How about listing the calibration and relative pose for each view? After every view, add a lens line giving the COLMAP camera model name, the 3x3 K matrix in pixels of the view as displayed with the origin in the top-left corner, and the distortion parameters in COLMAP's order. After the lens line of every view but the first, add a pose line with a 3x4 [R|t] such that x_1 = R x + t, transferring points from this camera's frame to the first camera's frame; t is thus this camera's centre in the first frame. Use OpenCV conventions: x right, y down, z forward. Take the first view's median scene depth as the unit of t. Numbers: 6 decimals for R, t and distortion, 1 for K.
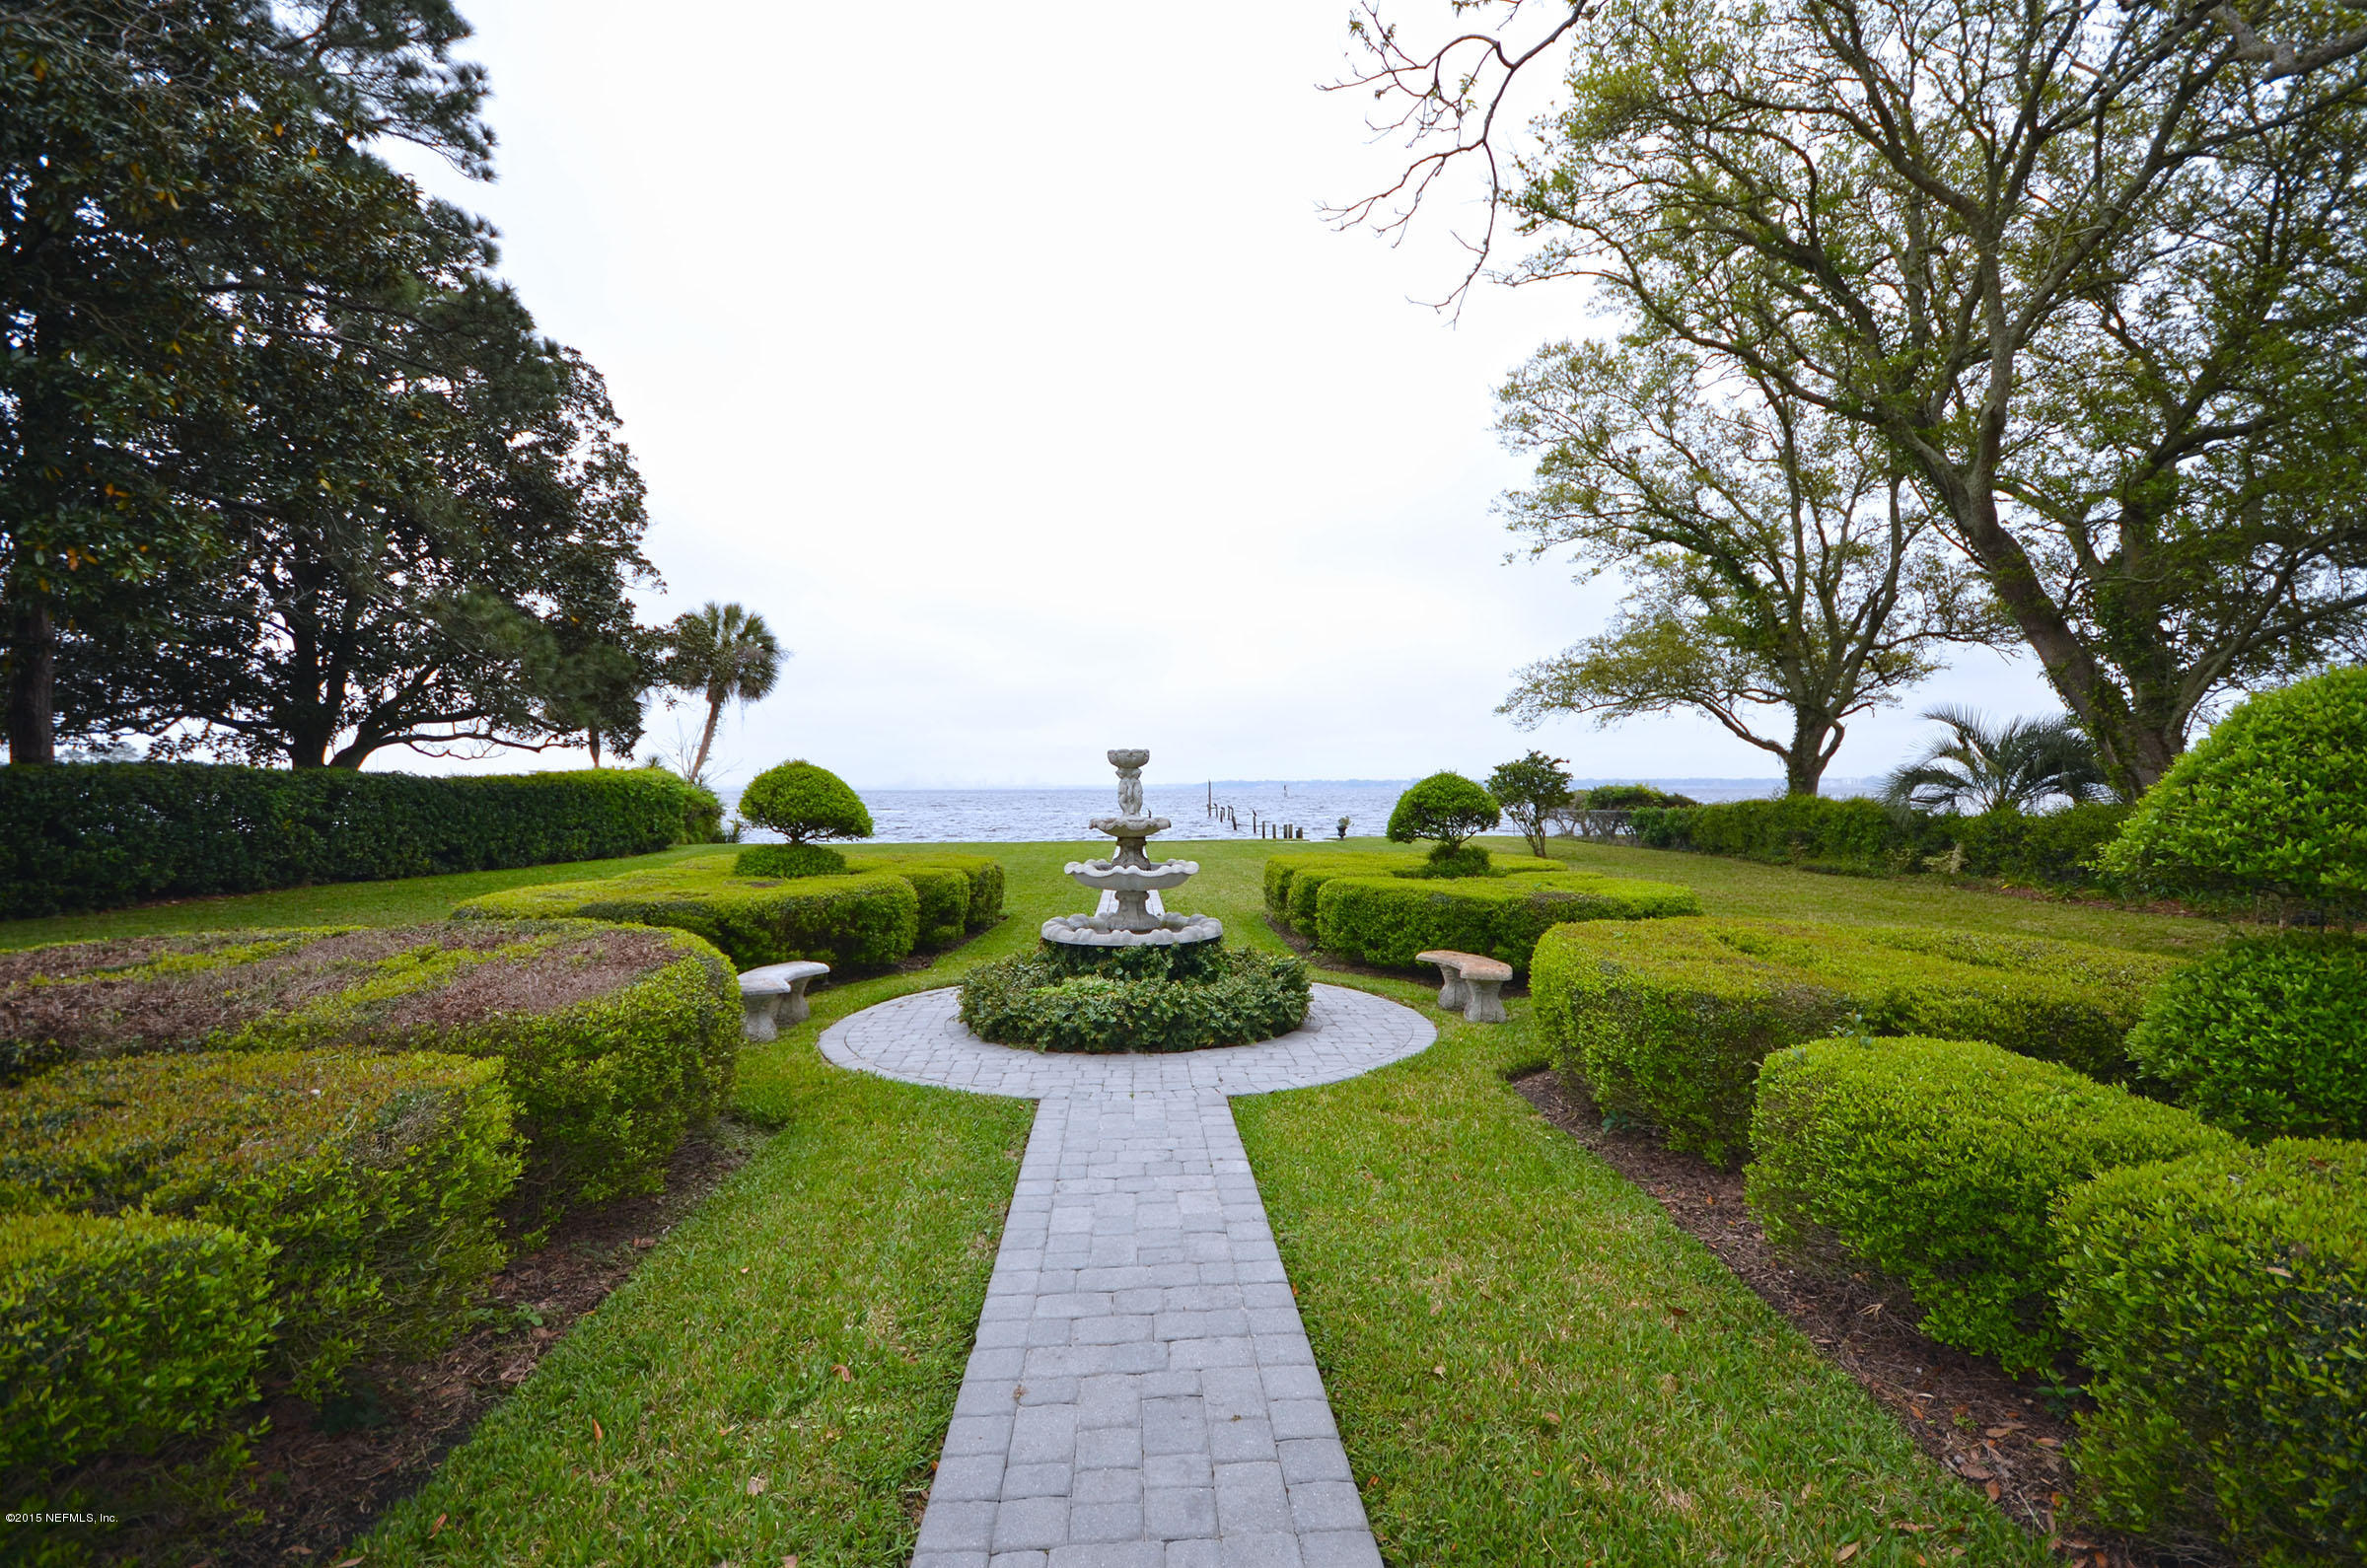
lens RADIAL K [[1067.3, 0, 1182.0], [0, 1067.3, 788.2], [0, 0, 1]] dist [-0.015052, -0.000069]
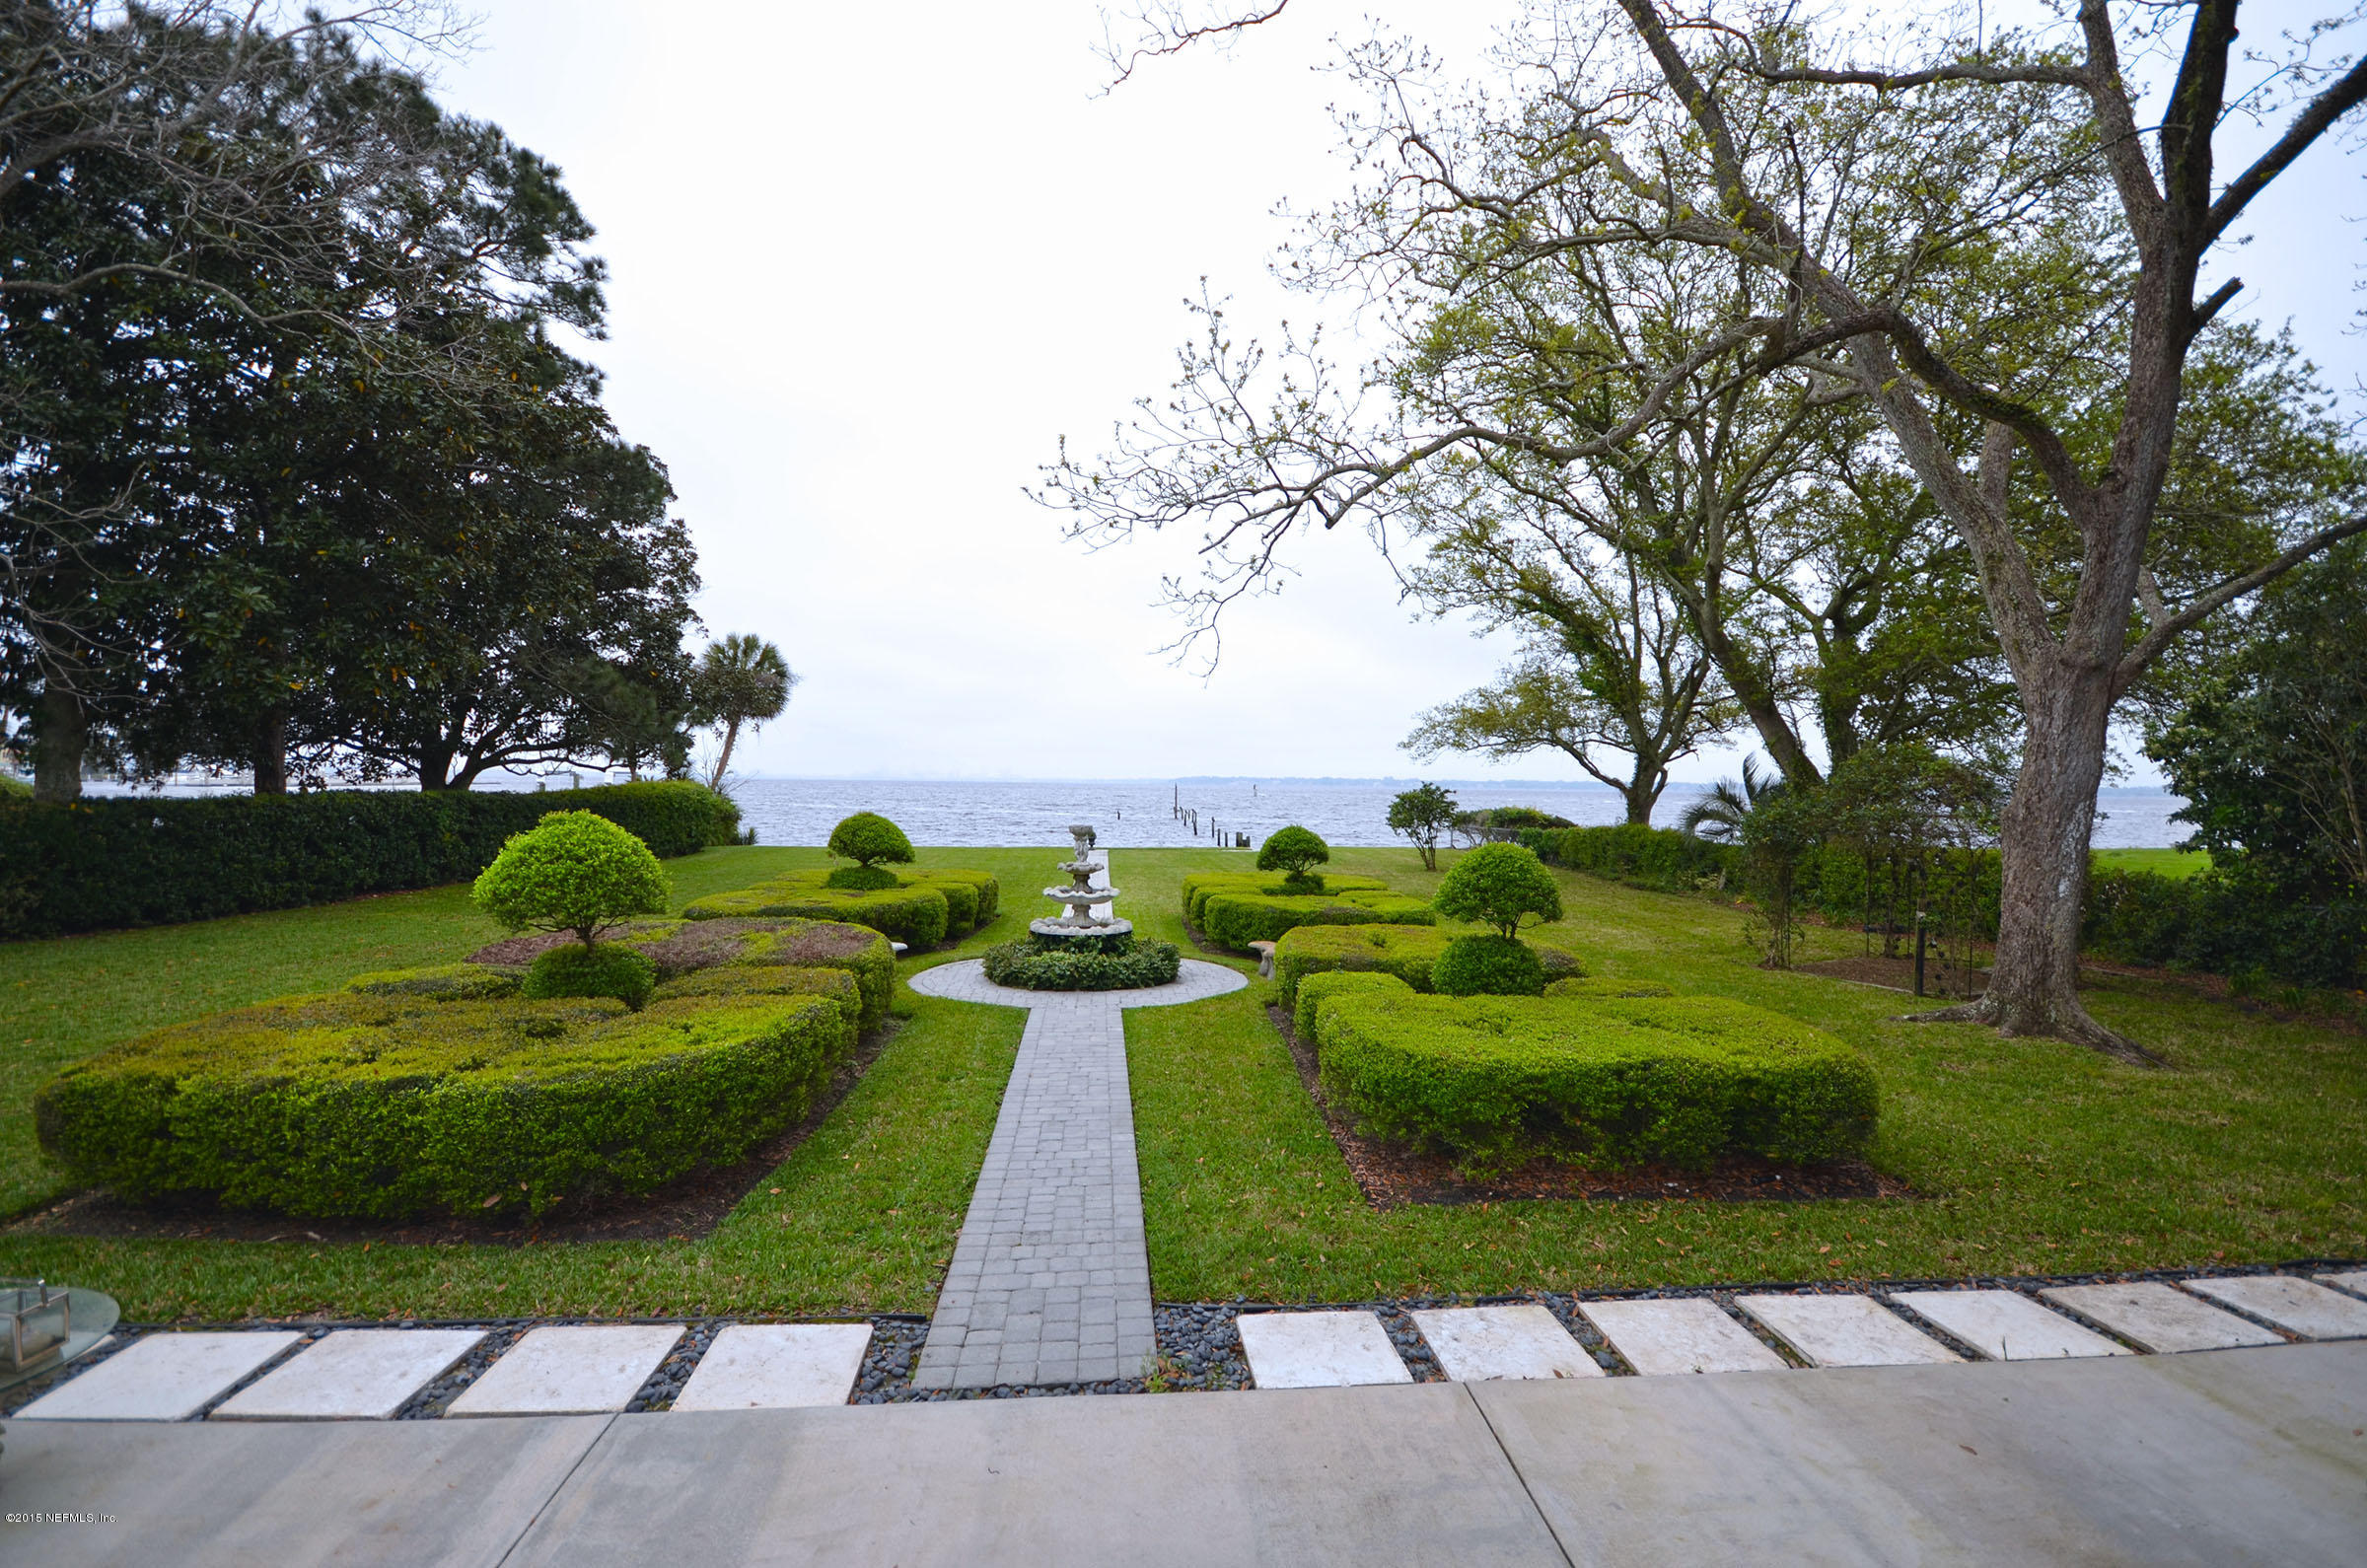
lens RADIAL K [[1067.3, 0, 1181.3], [0, 1067.3, 784.7], [0, 0, 1]] dist [-0.015052, -0.000069]
pose [[0.999613, 0.015342, 0.023207, 0.028295], [-0.015364, 0.999882, 0.000786, -0.040653], [-0.023192, -0.001142, 0.999730, -0.294344]]
